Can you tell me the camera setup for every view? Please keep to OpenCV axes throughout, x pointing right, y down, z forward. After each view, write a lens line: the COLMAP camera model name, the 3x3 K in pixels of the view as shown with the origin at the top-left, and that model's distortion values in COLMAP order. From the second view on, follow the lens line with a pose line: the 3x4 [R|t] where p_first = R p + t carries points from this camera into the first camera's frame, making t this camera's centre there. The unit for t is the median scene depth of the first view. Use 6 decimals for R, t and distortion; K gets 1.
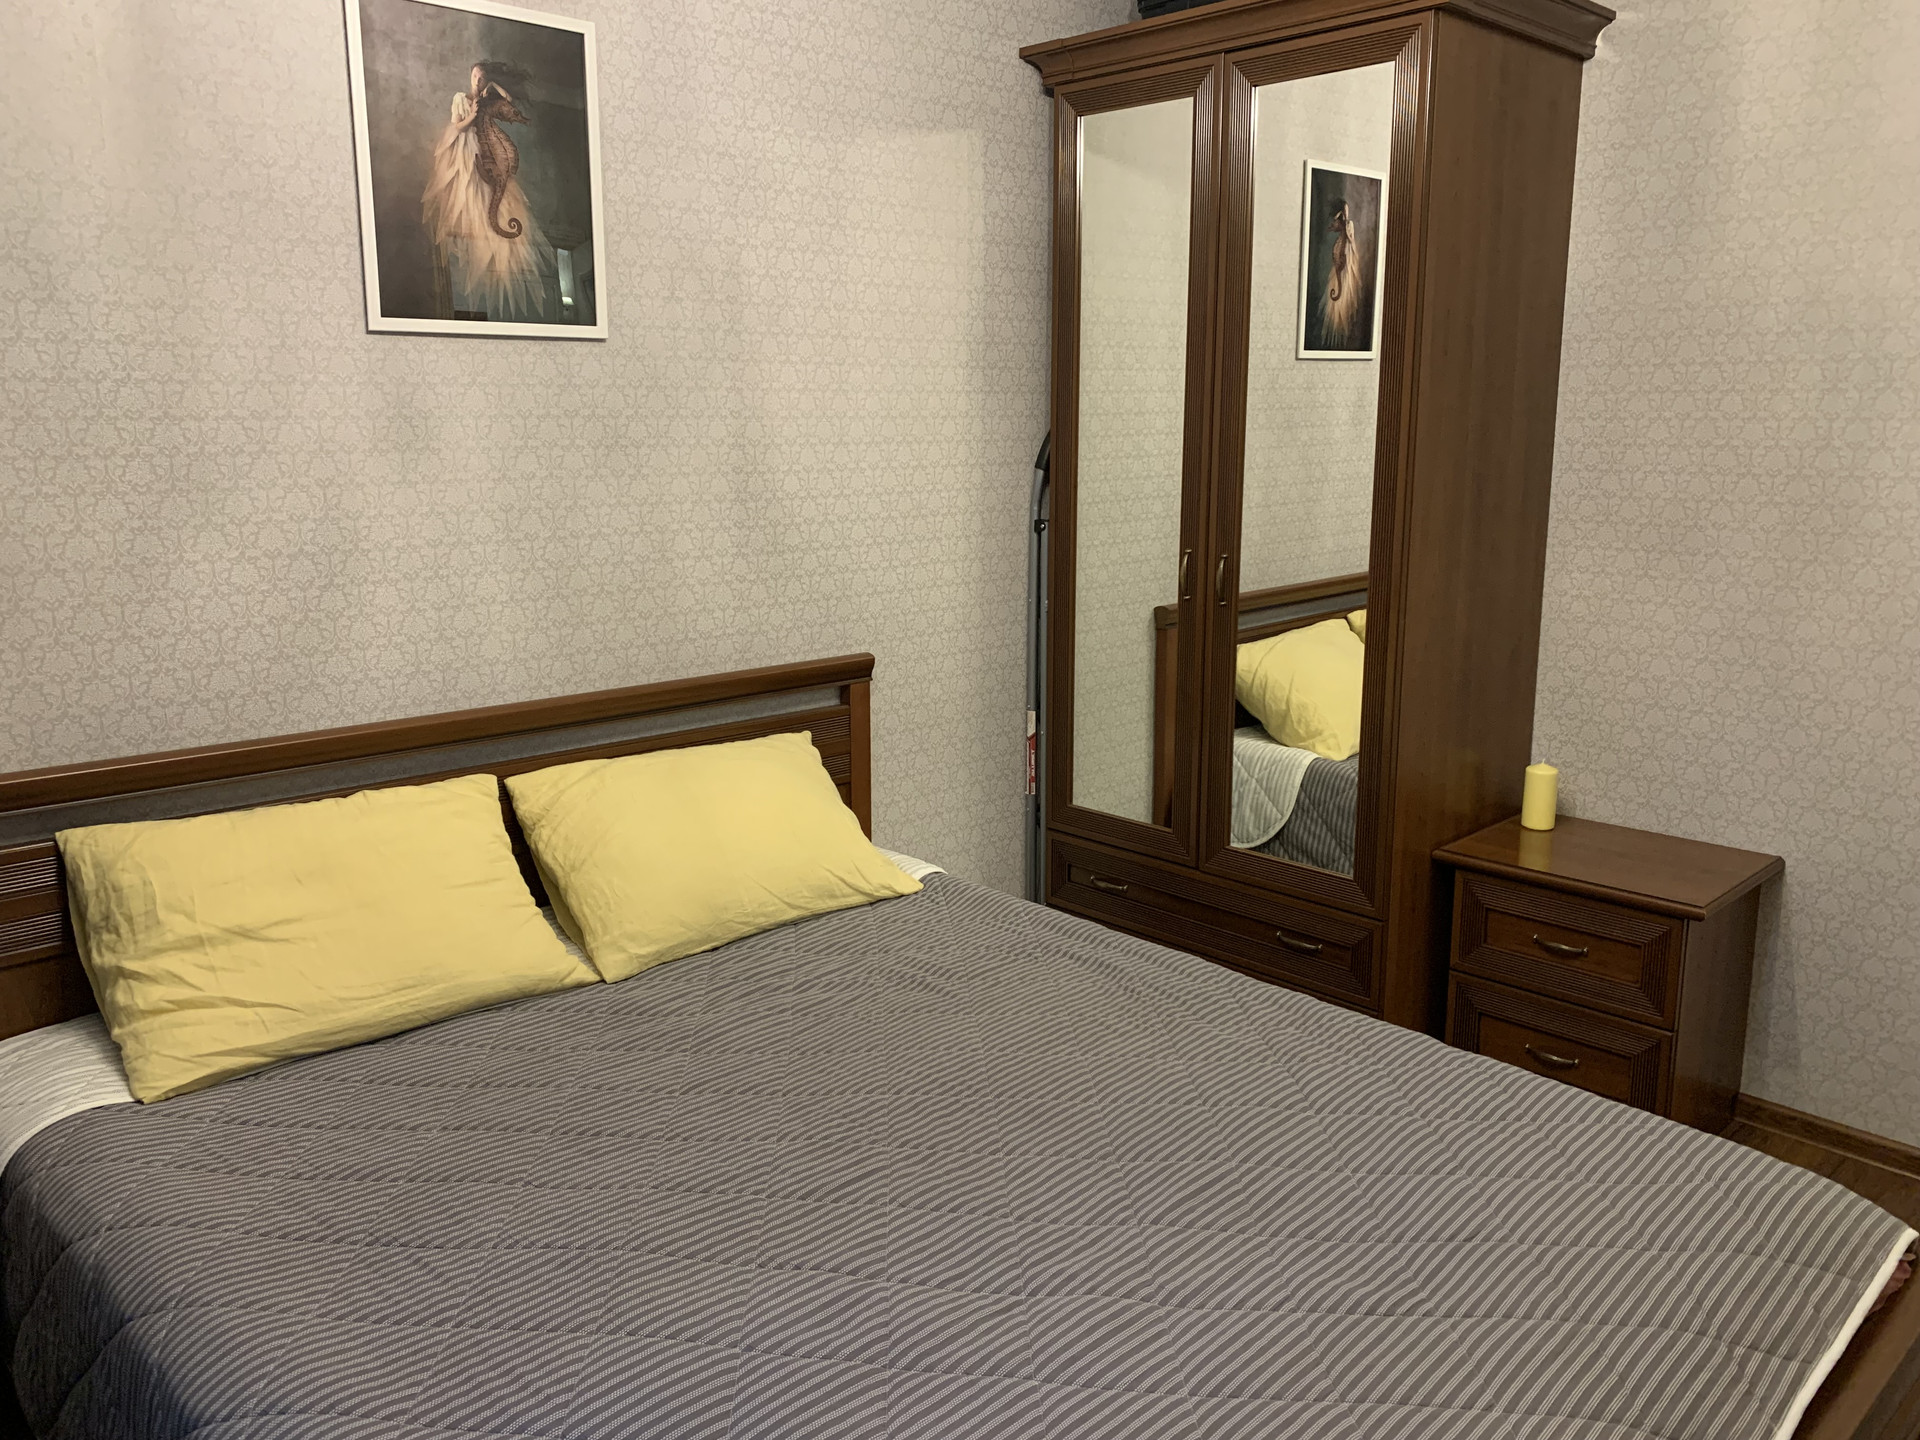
lens RADIAL K [[1434.1, 0, 953.4], [0, 1434.1, 690.9], [0, 0, 1]] dist [0.043483, -0.095424]
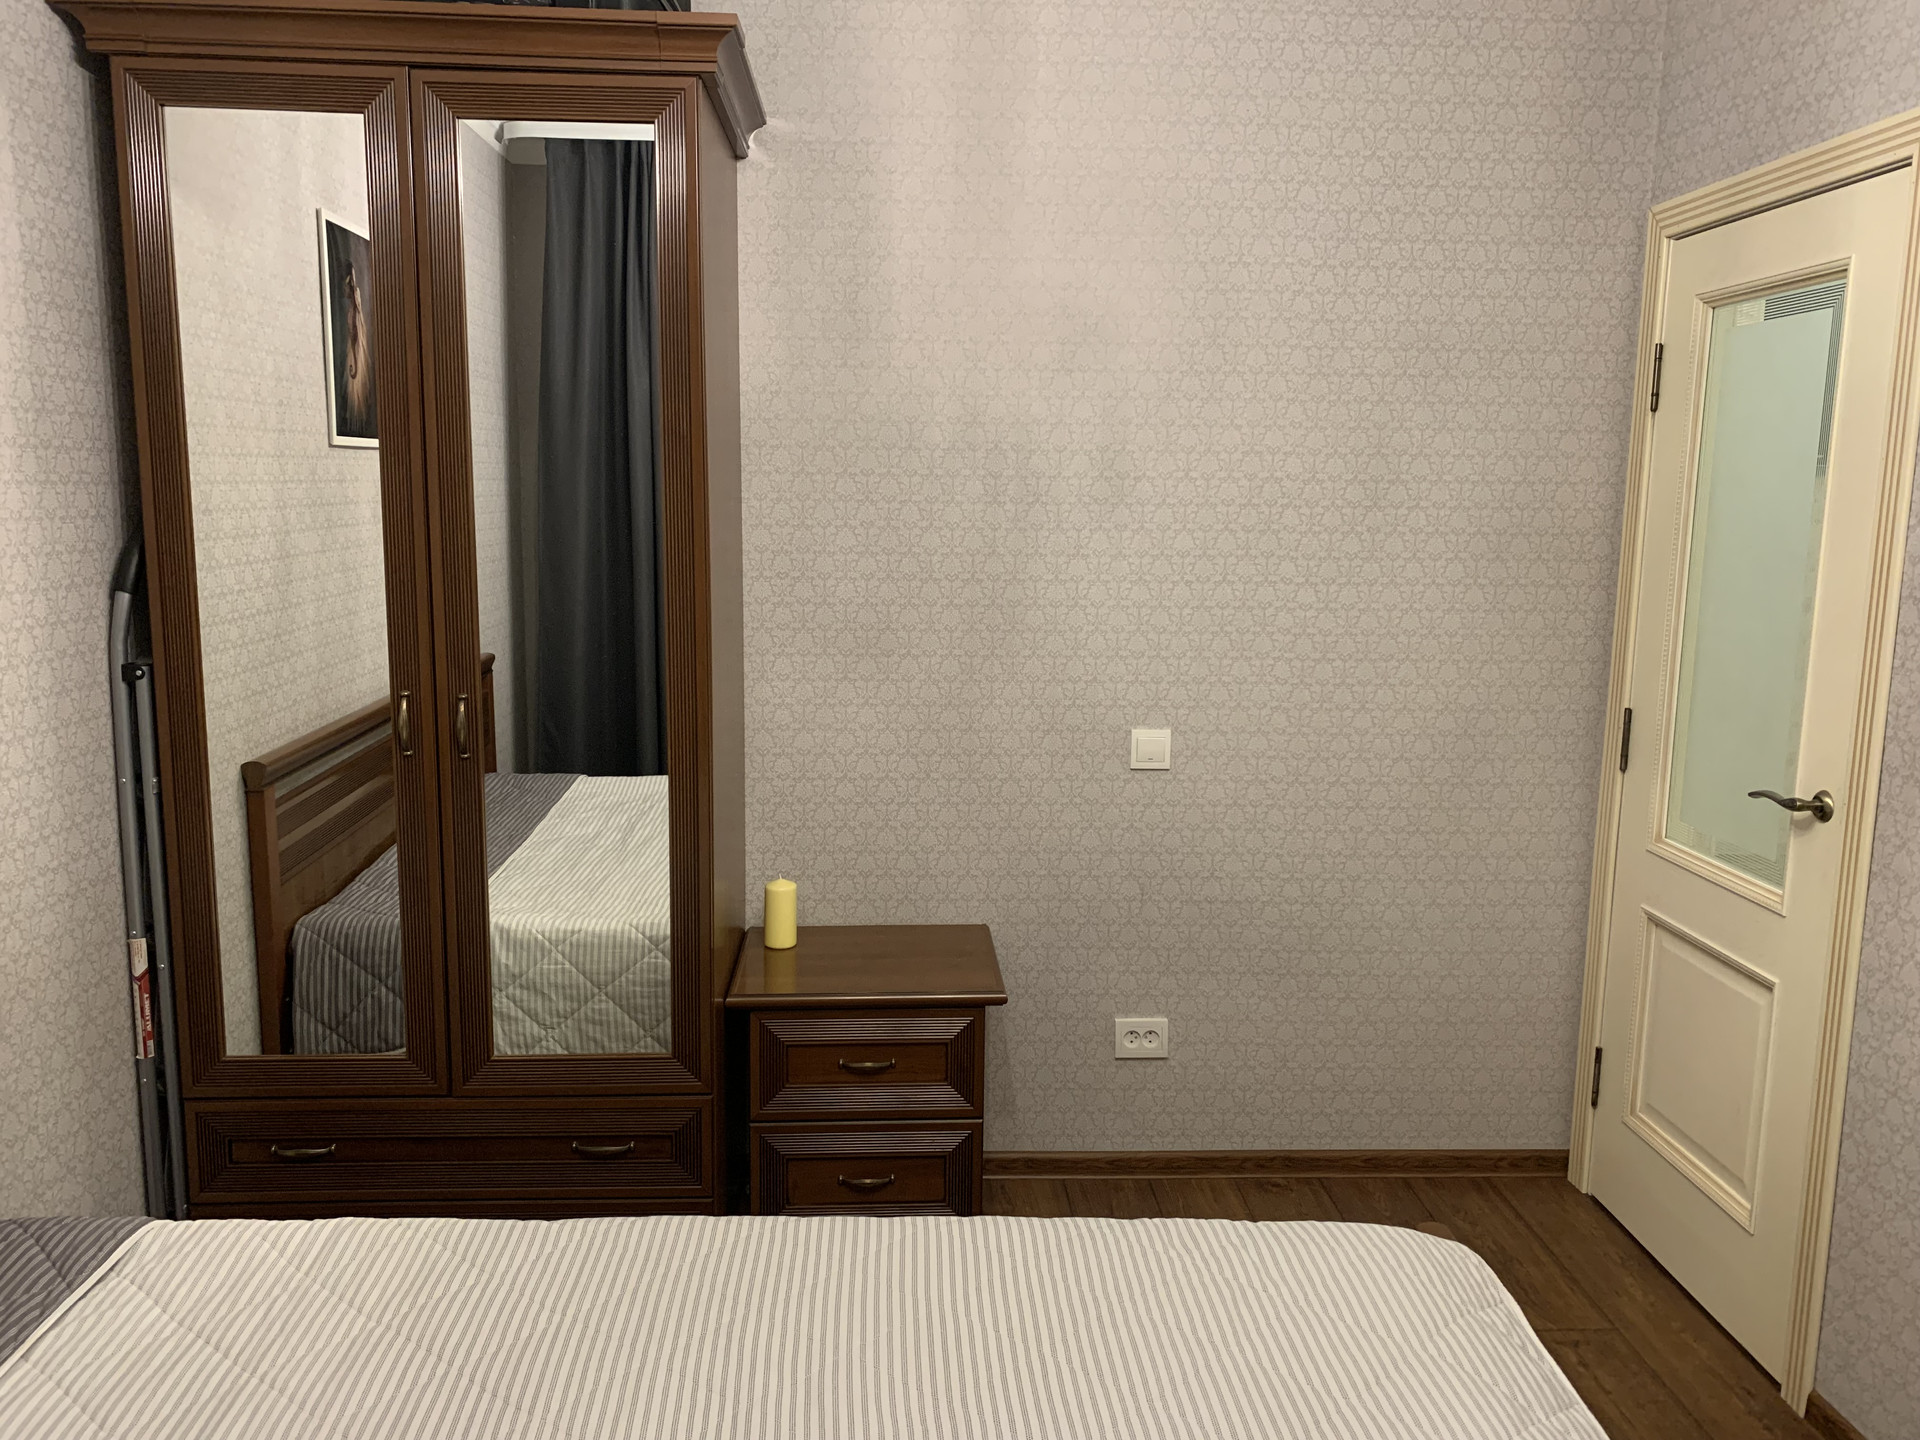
lens RADIAL K [[1434.1, 0, 953.4], [0, 1434.1, 690.9], [0, 0, 1]] dist [0.043483, -0.095424]
pose [[0.646319, -0.087904, 0.757987, -0.227670], [0.128898, 0.991645, 0.005092, -0.062977], [-0.752102, 0.094412, 0.652249, 0.264523]]
